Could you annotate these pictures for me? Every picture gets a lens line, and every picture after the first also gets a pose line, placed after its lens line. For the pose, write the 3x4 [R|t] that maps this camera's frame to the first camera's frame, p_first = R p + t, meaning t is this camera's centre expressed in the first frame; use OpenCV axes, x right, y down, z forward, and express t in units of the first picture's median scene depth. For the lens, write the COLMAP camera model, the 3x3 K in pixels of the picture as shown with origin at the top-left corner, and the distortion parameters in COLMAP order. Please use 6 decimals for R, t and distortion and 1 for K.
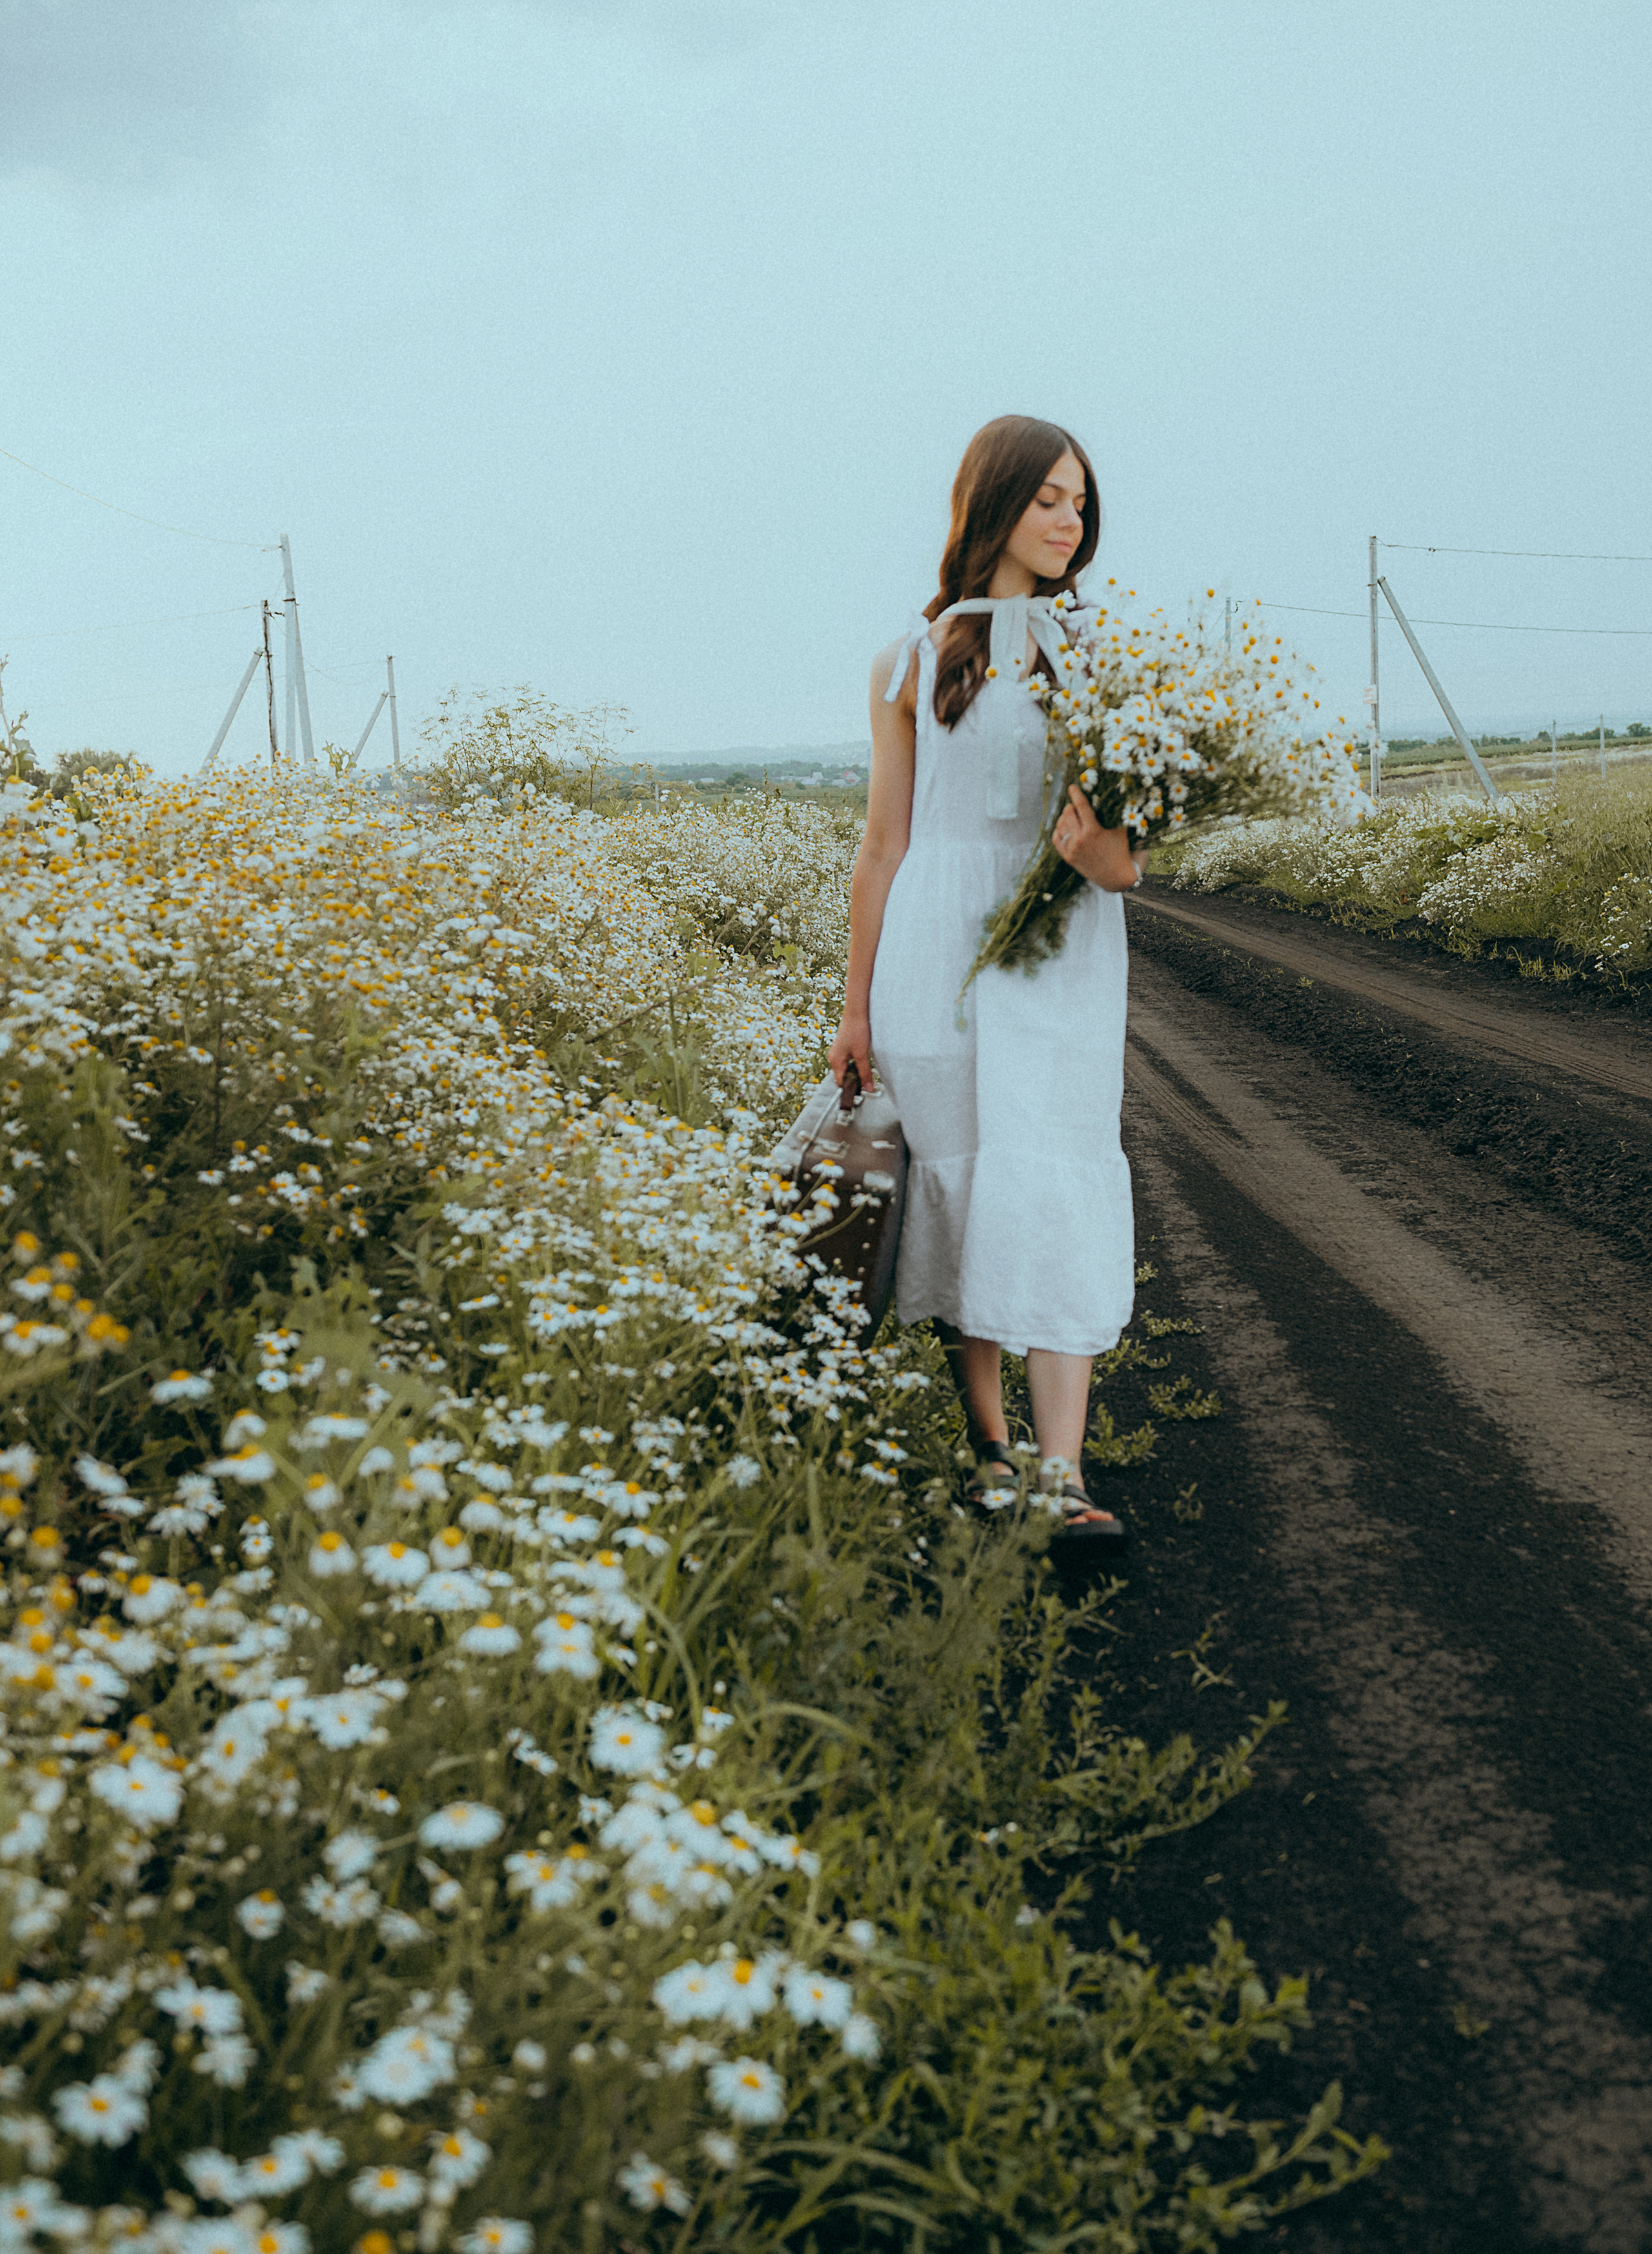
lens RADIAL K [[2167.5, 0, 826.7], [0, 2167.5, 1136.5], [0, 0, 1]] dist [-0.018100, 0.000000]
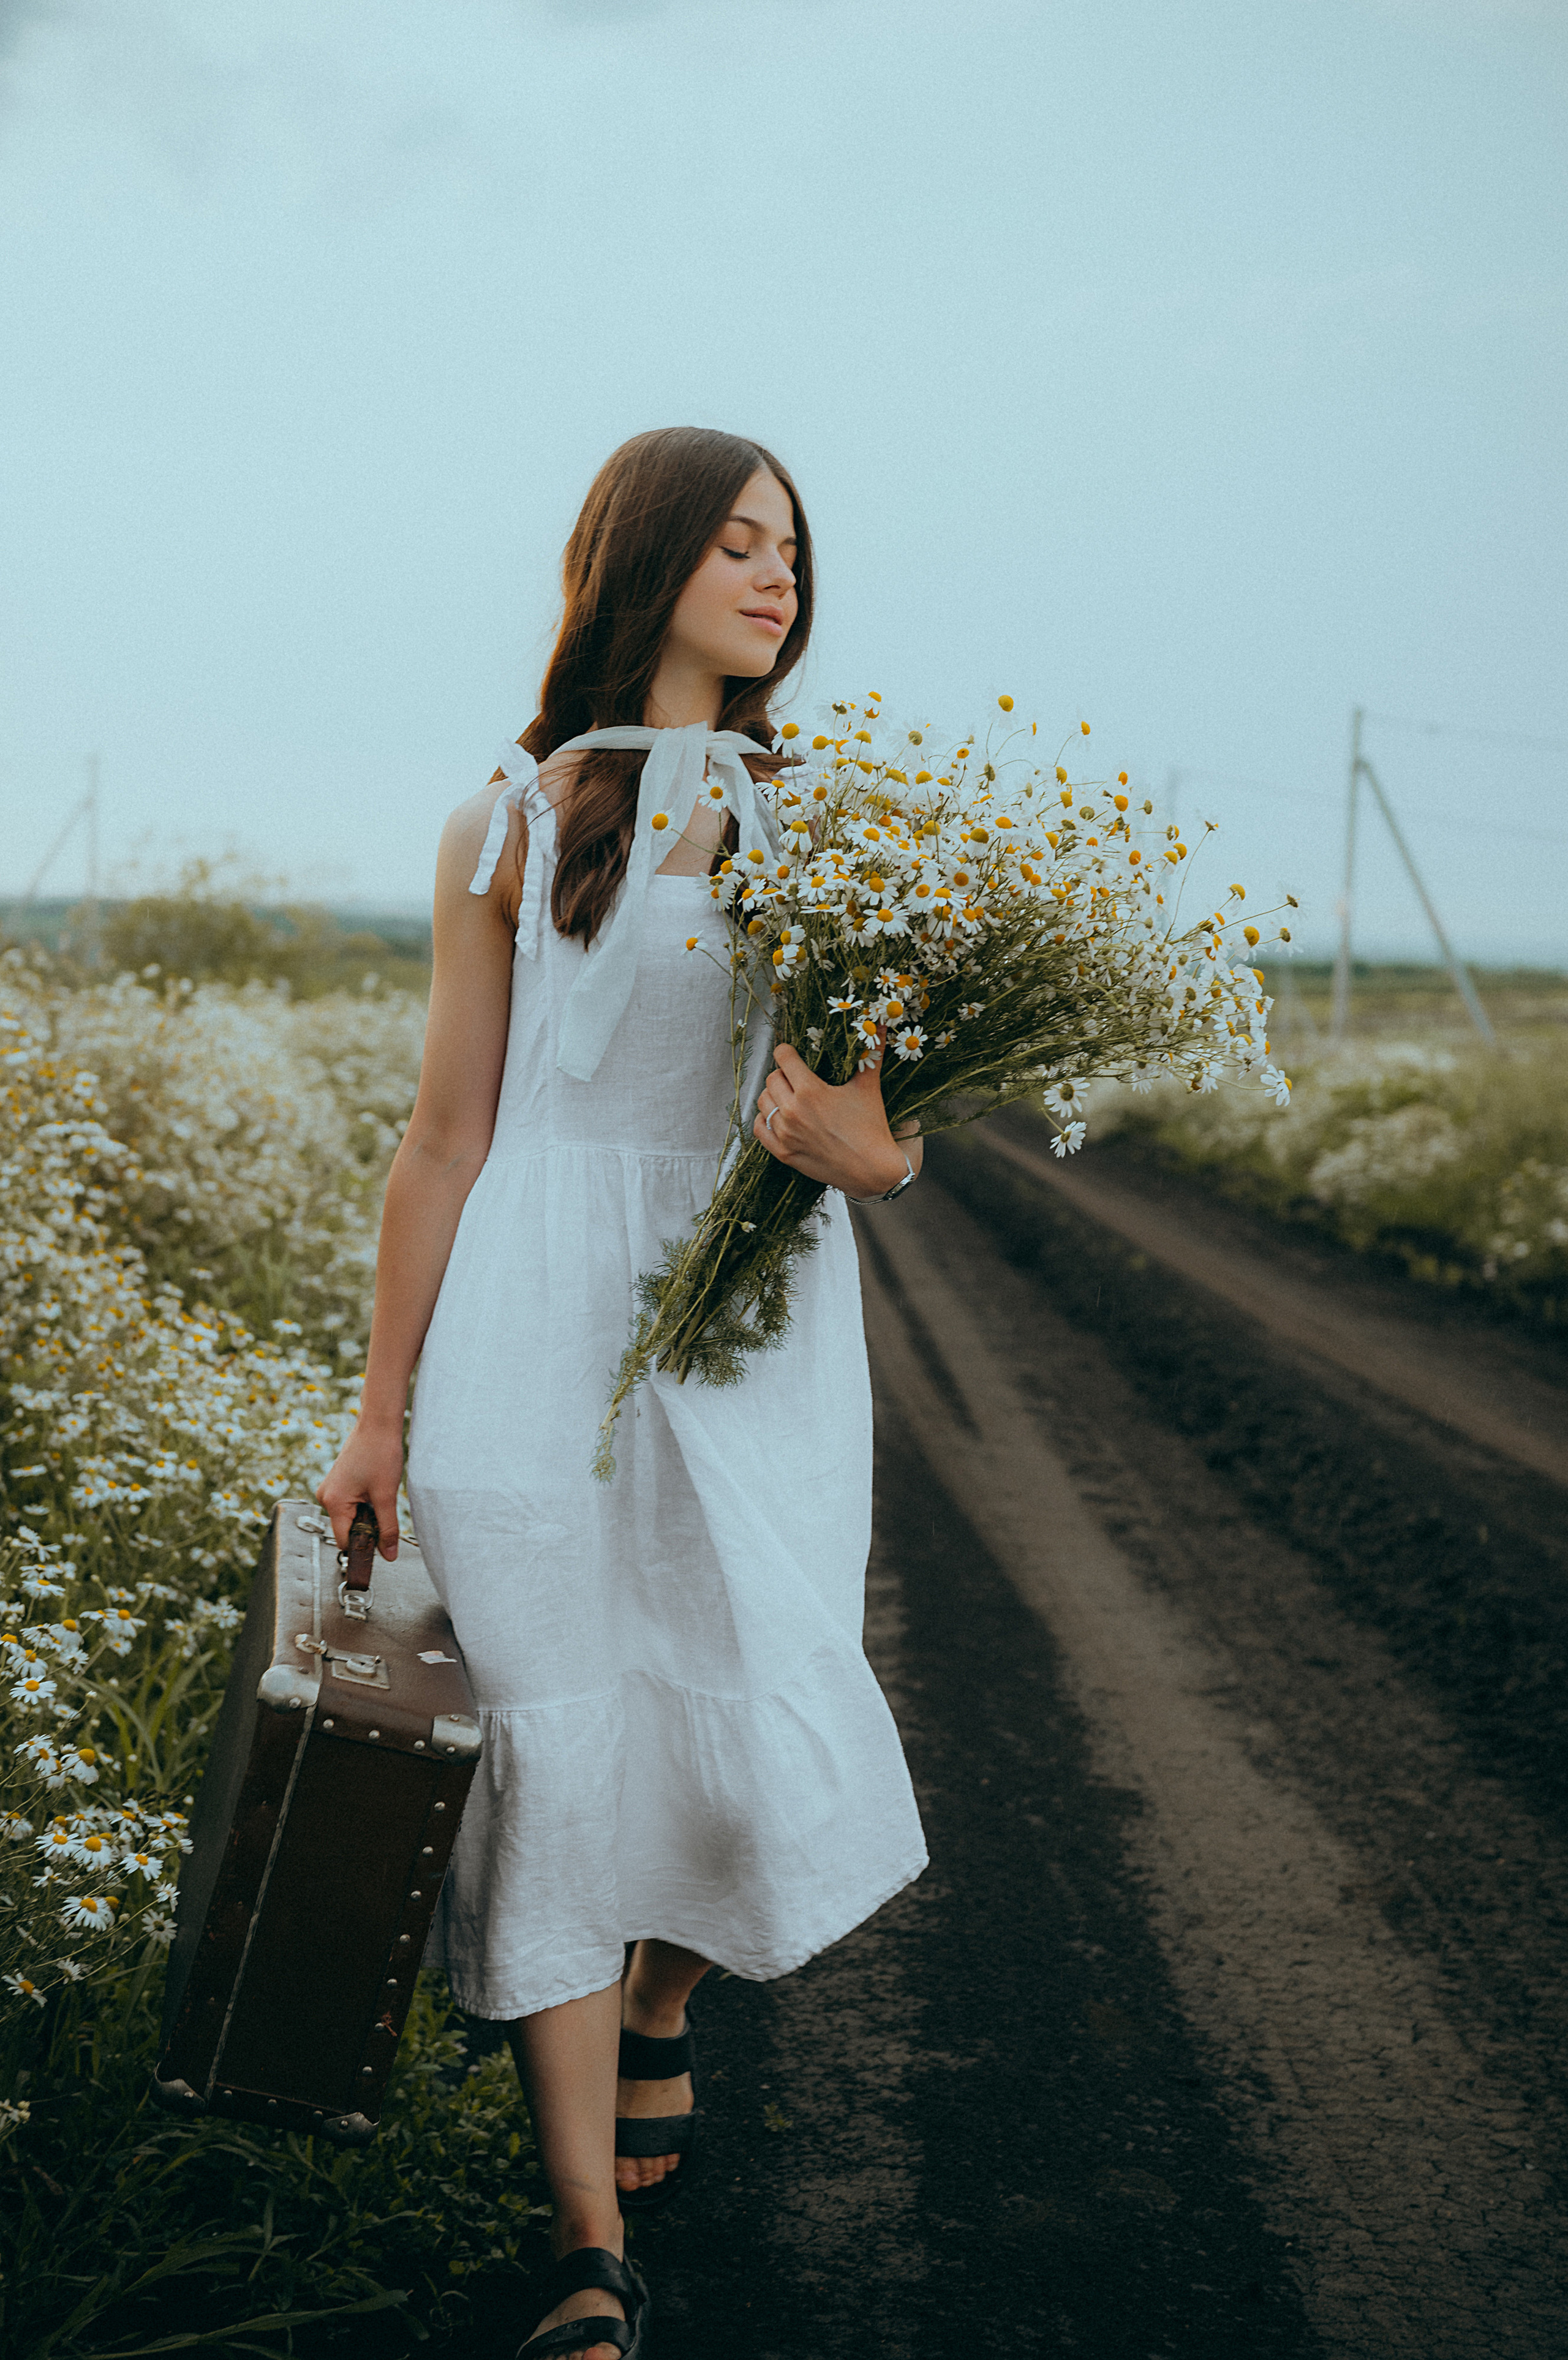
lens RADIAL K [[3426.3, 0, 785.7], [0, 3426.3, 1174.7], [0, 0, 1]] dist [-0.023543, 0.000000]
pose [[0.996677, 0.081412, -0.002543, 0.160499], [-0.081341, 0.993212, -0.083147, 0.028929], [-0.004243, 0.083078, 0.996534, -0.565705]]
